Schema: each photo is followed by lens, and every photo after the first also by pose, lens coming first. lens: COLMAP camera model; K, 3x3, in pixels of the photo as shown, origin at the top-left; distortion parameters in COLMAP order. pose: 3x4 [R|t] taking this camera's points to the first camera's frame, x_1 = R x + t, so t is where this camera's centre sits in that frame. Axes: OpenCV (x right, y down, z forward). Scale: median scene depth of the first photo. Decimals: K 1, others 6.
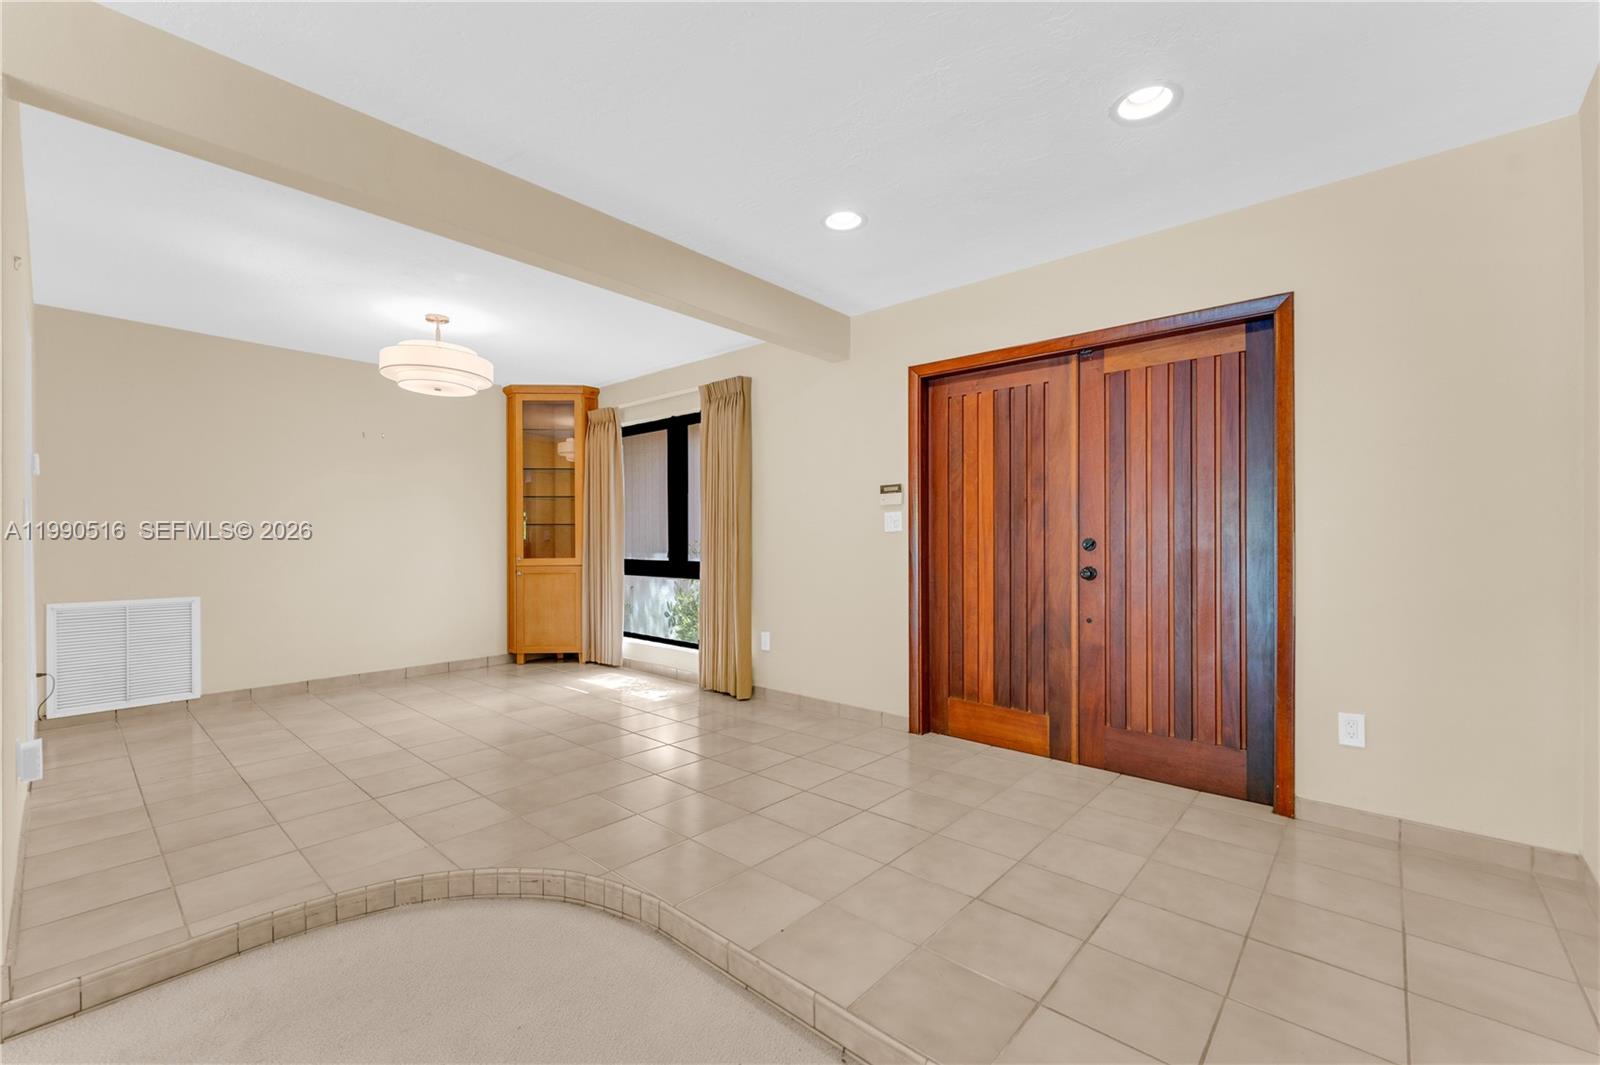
lens RADIAL K [[647.5, 0, 800.0], [0, 647.5, 535.0], [0, 0, 1]] dist [-0.001812, 0.000072]
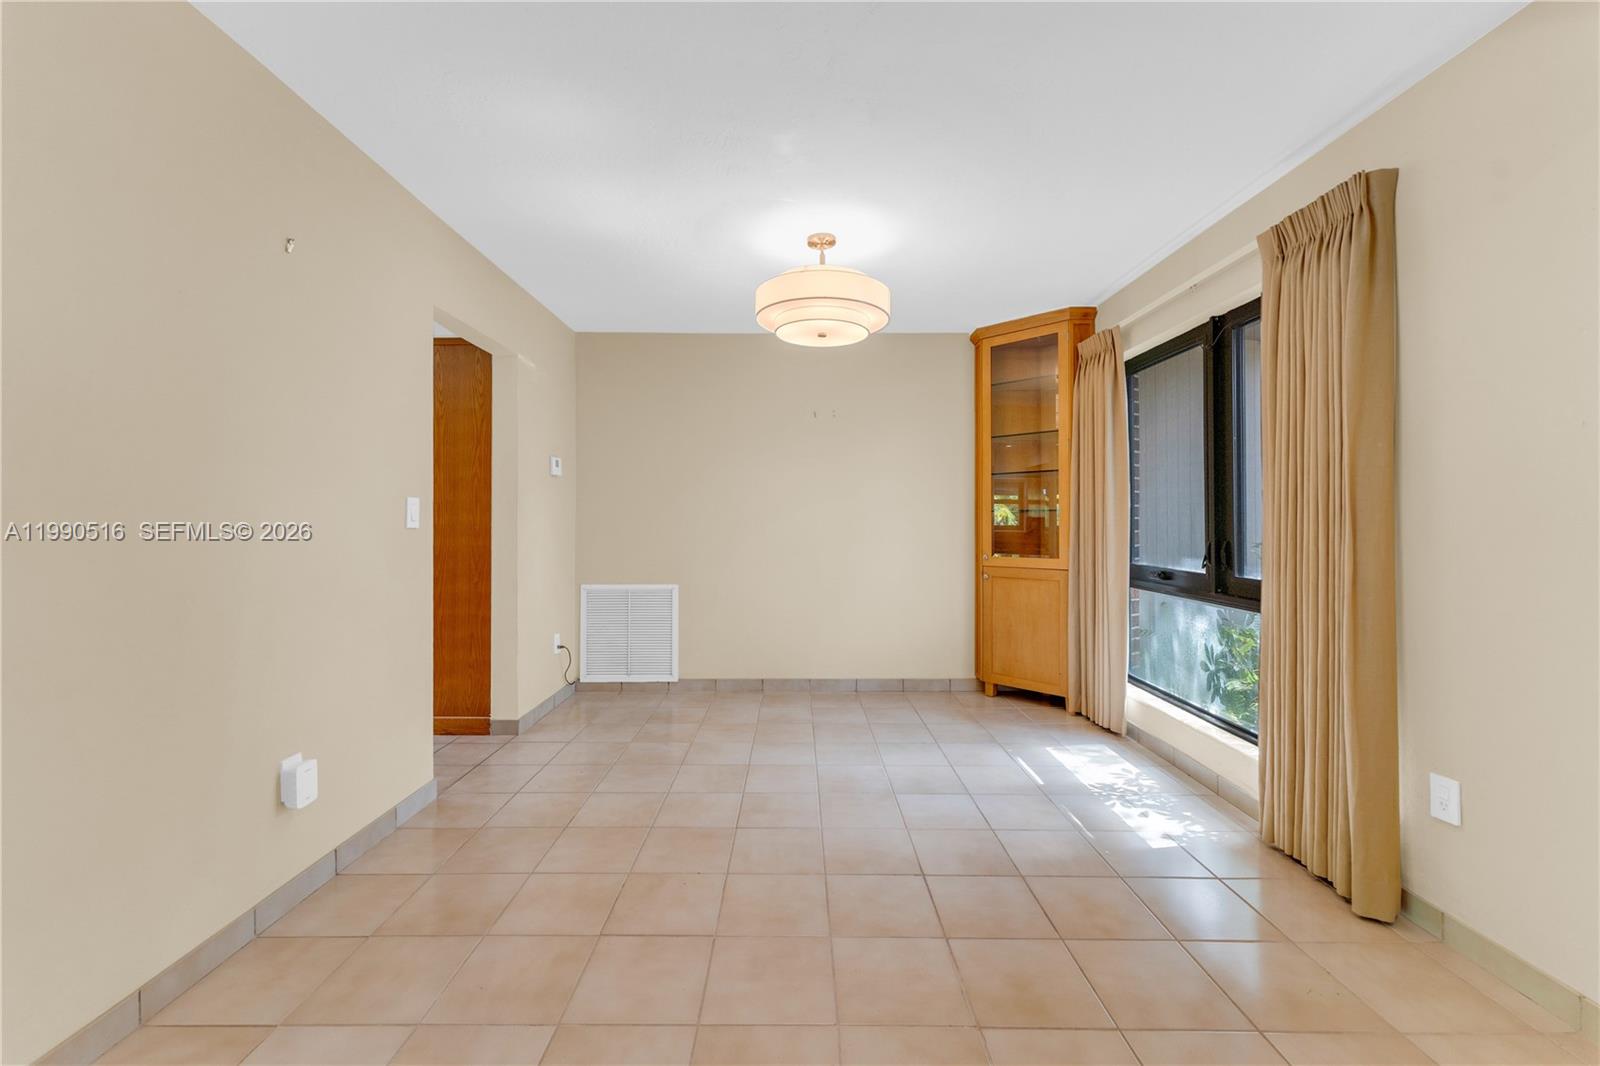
lens RADIAL K [[647.5, 0, 793.1], [0, 647.5, 515.8], [0, 0, 1]] dist [-0.001812, 0.000072]
pose [[0.658145, -0.002764, -0.752886, -0.015061], [0.002138, 0.999996, -0.001802, -0.011883], [0.752888, -0.000424, 0.658149, 0.387174]]
